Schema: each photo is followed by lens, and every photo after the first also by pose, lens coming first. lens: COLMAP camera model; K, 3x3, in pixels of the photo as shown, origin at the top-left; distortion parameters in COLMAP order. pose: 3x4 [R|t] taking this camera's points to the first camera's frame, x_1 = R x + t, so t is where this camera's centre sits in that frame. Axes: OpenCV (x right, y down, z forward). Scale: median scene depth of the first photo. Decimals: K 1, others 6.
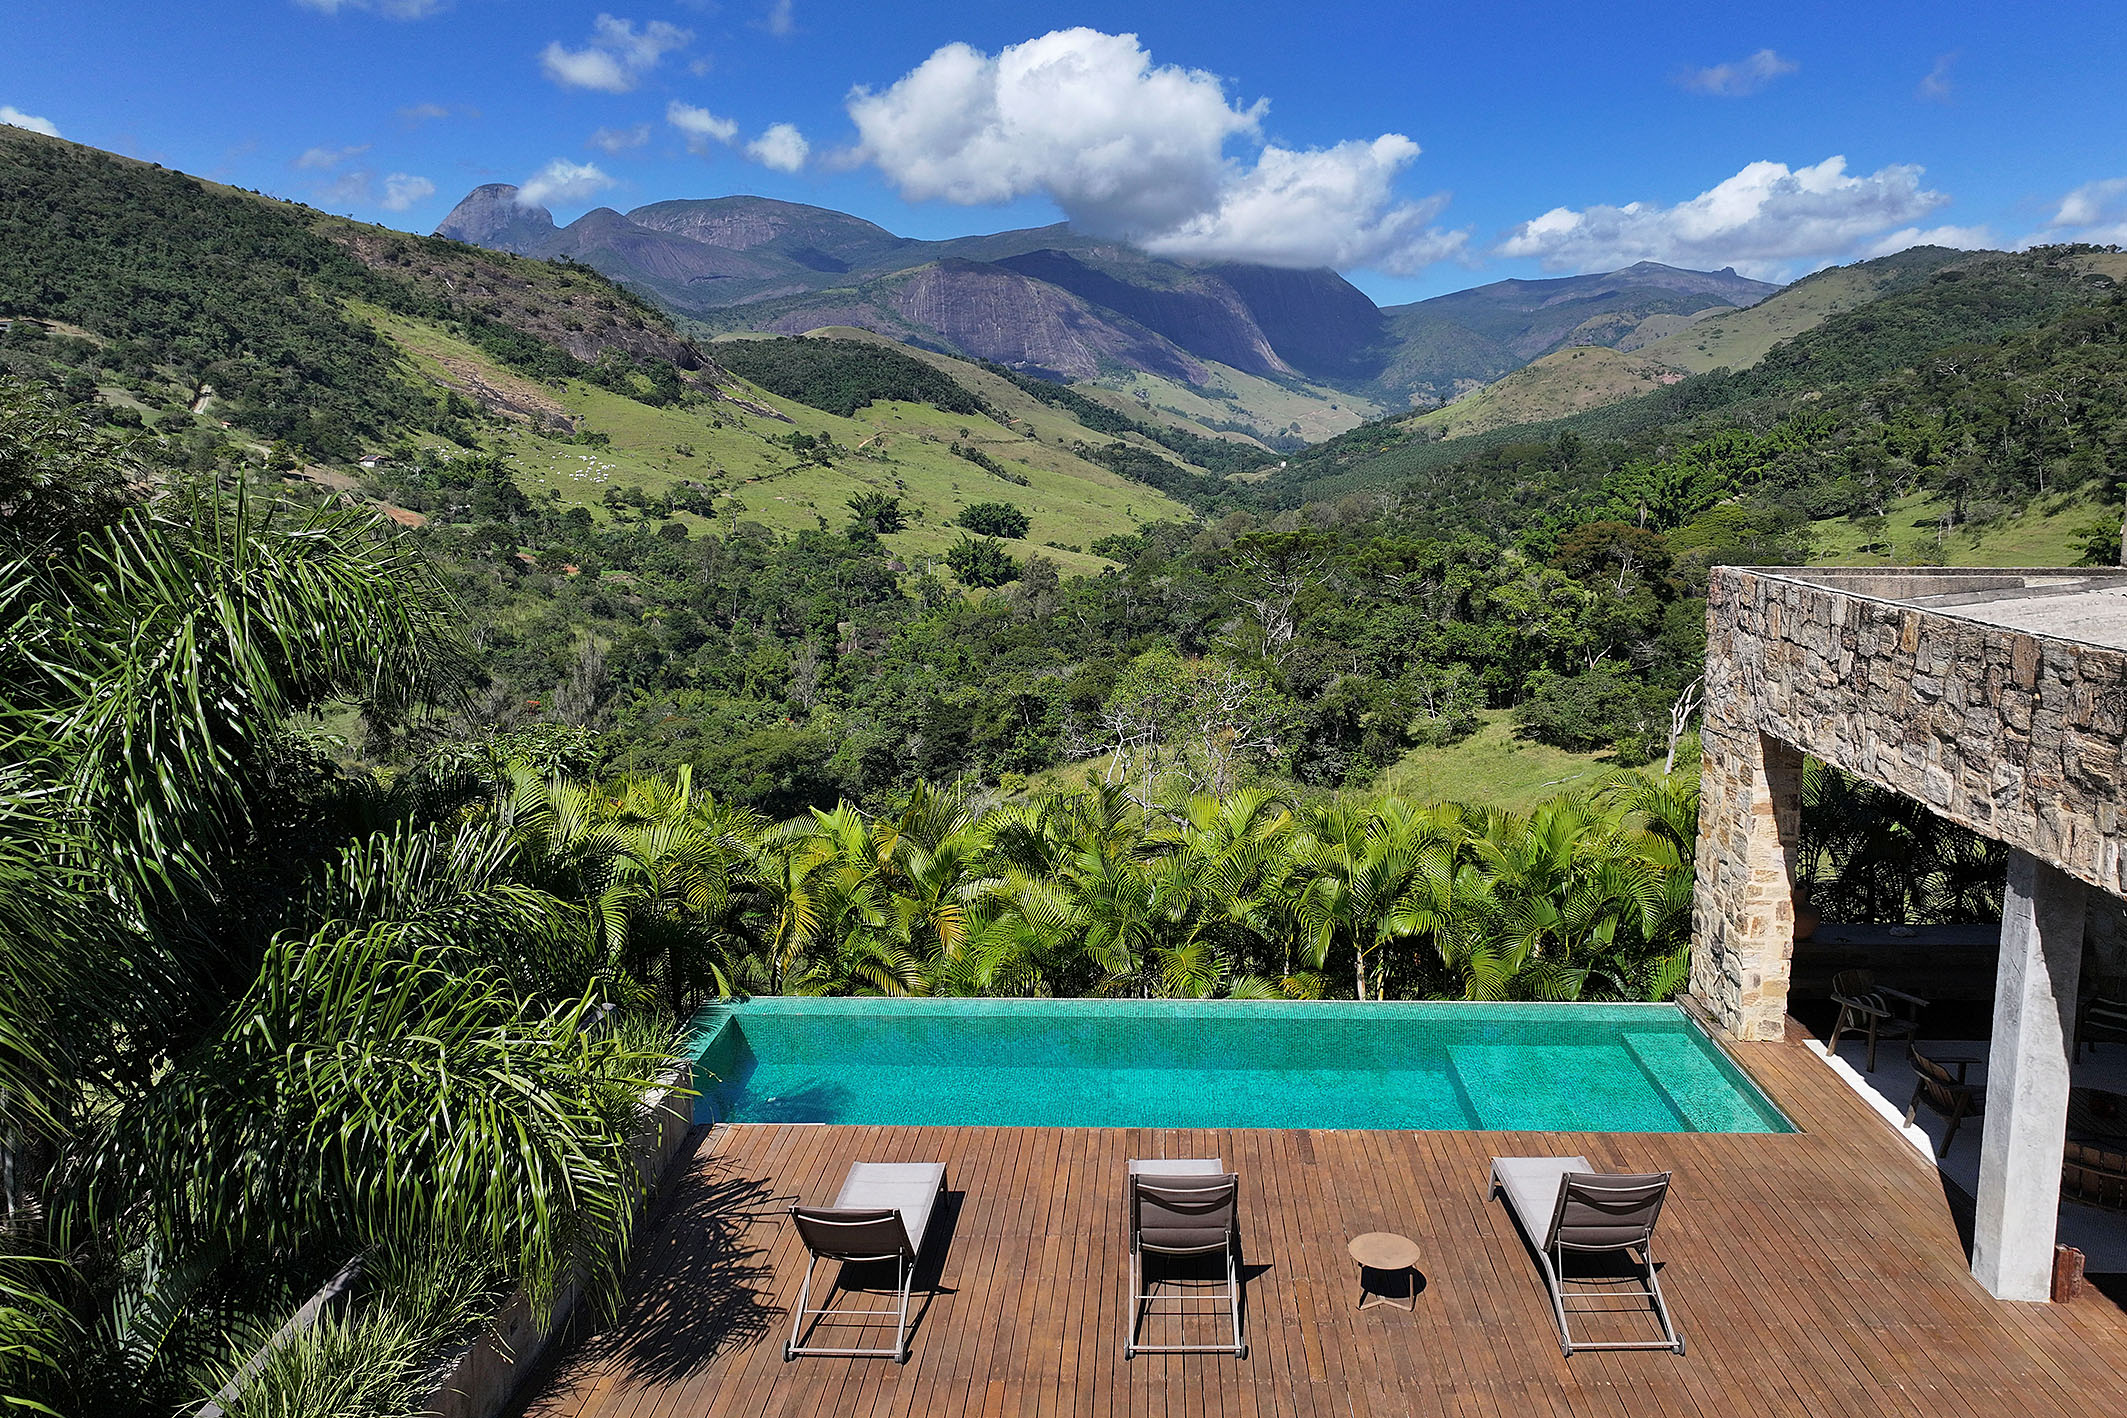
lens RADIAL K [[1572.9, 0, 1092.2], [0, 1572.9, 702.6], [0, 0, 1]] dist [0.004707, 0.007870]
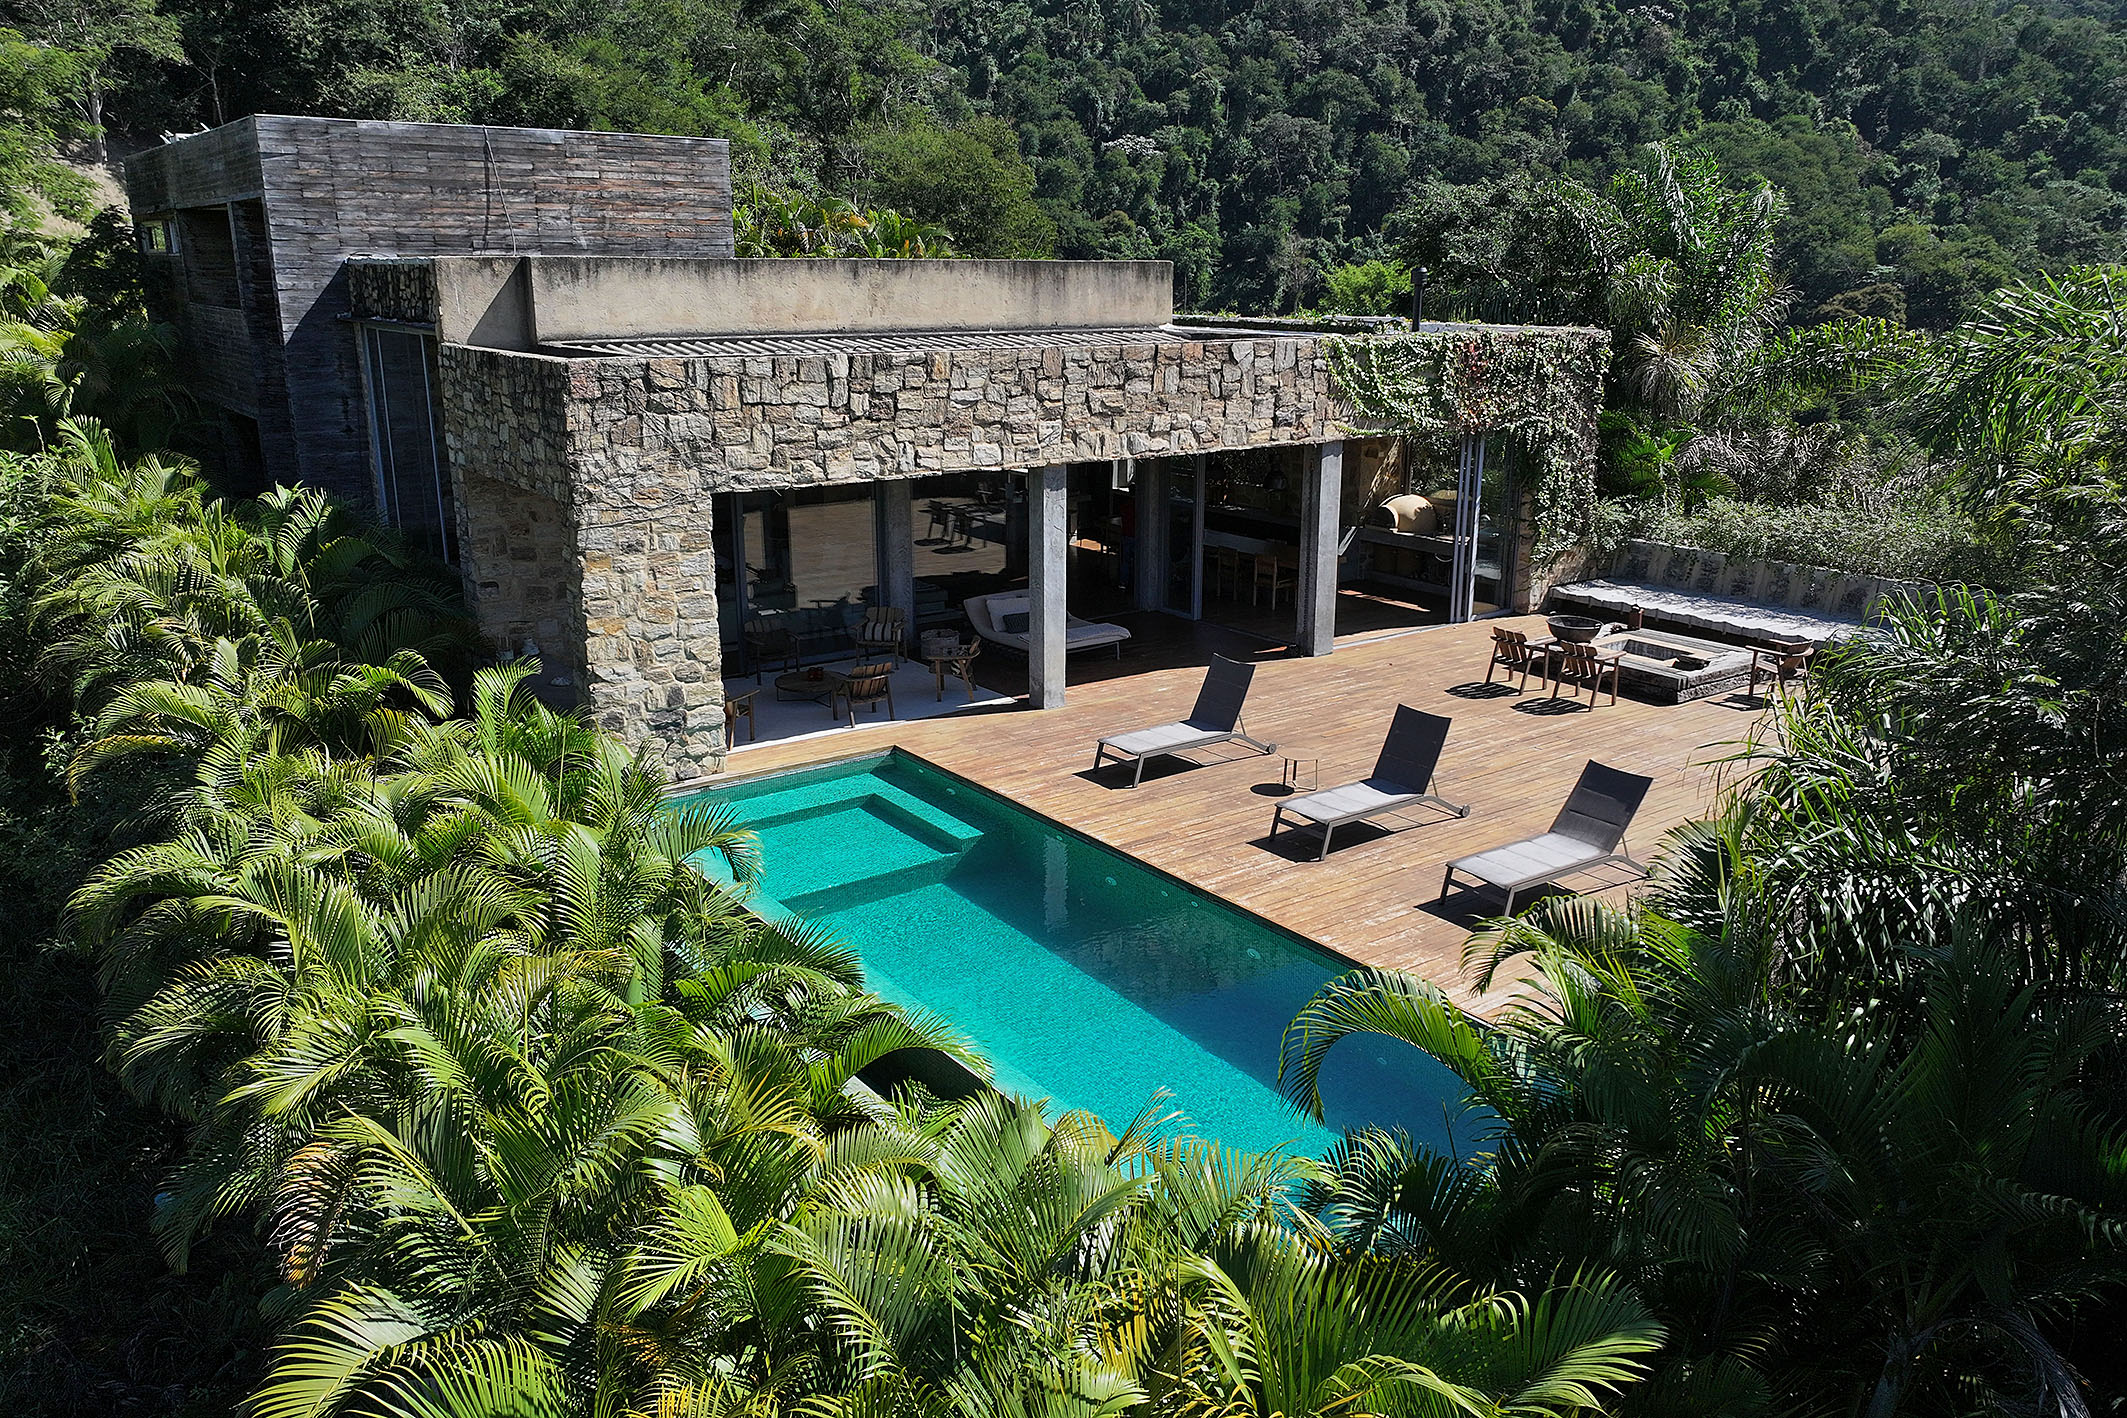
lens RADIAL K [[1572.9, 0, 1092.2], [0, 1572.9, 702.6], [0, 0, 1]] dist [0.004707, 0.007870]
pose [[-0.635966, -0.205940, 0.743731, -0.770515], [0.118158, 0.926387, 0.357555, -0.268586], [-0.762618, 0.315271, -0.564817, 1.843790]]
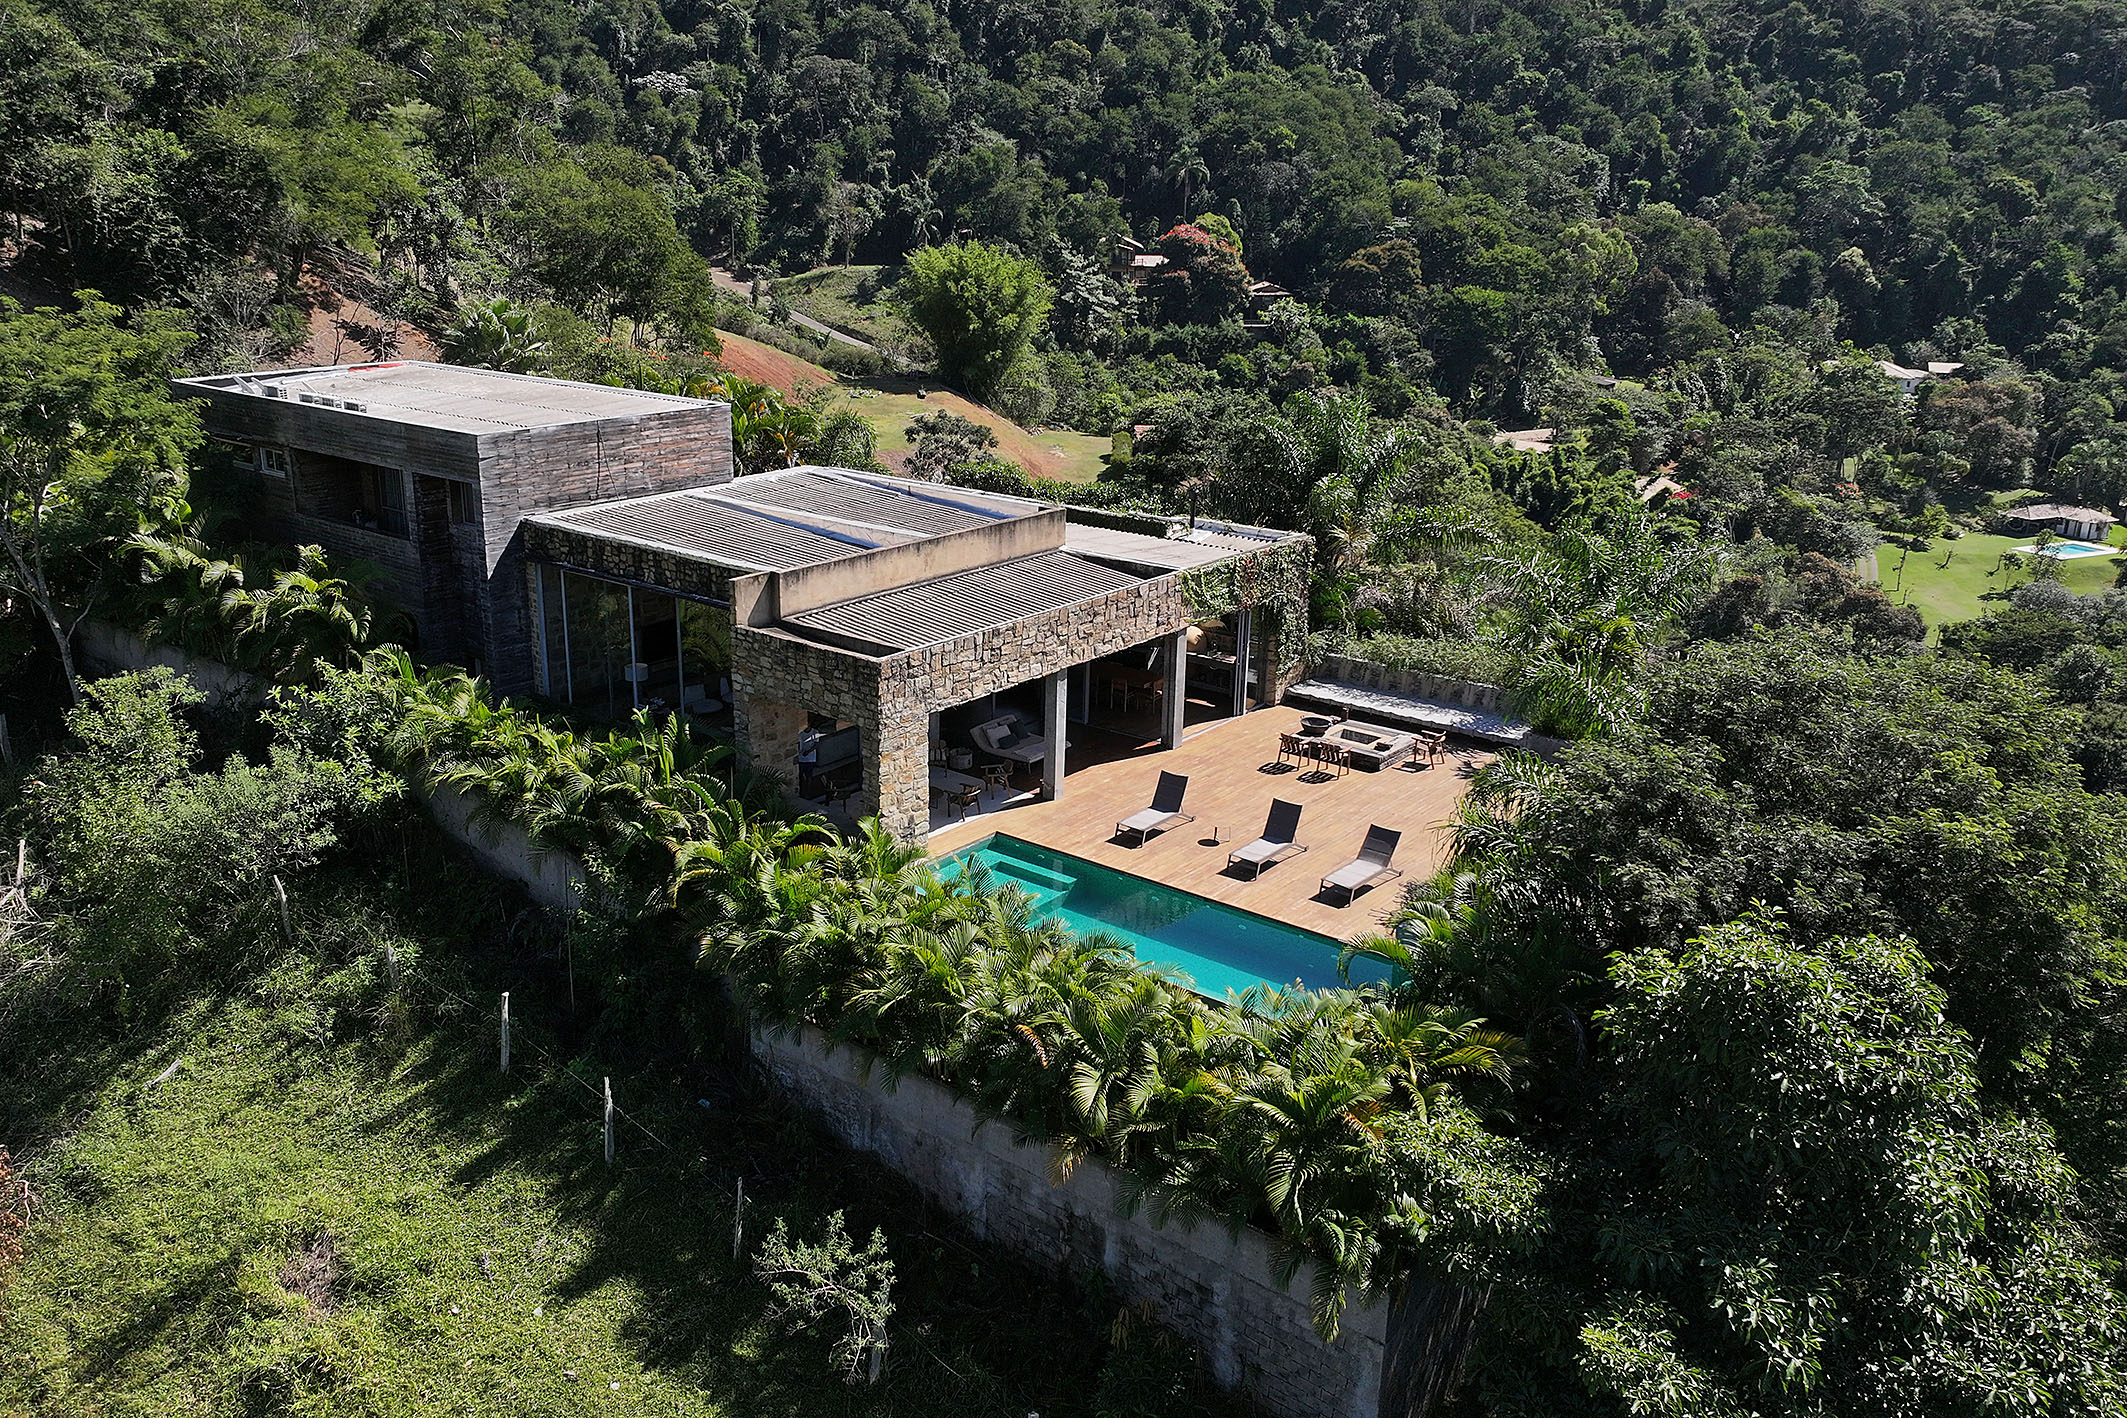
lens RADIAL K [[1682.6, 0, 1000.2], [0, 1682.6, 713.0], [0, 0, 1]] dist [0.006701, 0.001825]
pose [[-0.797466, -0.188554, 0.573145, -1.220683], [0.085041, 0.905308, 0.416155, -1.170533], [-0.597340, 0.380611, -0.705918, 3.212423]]
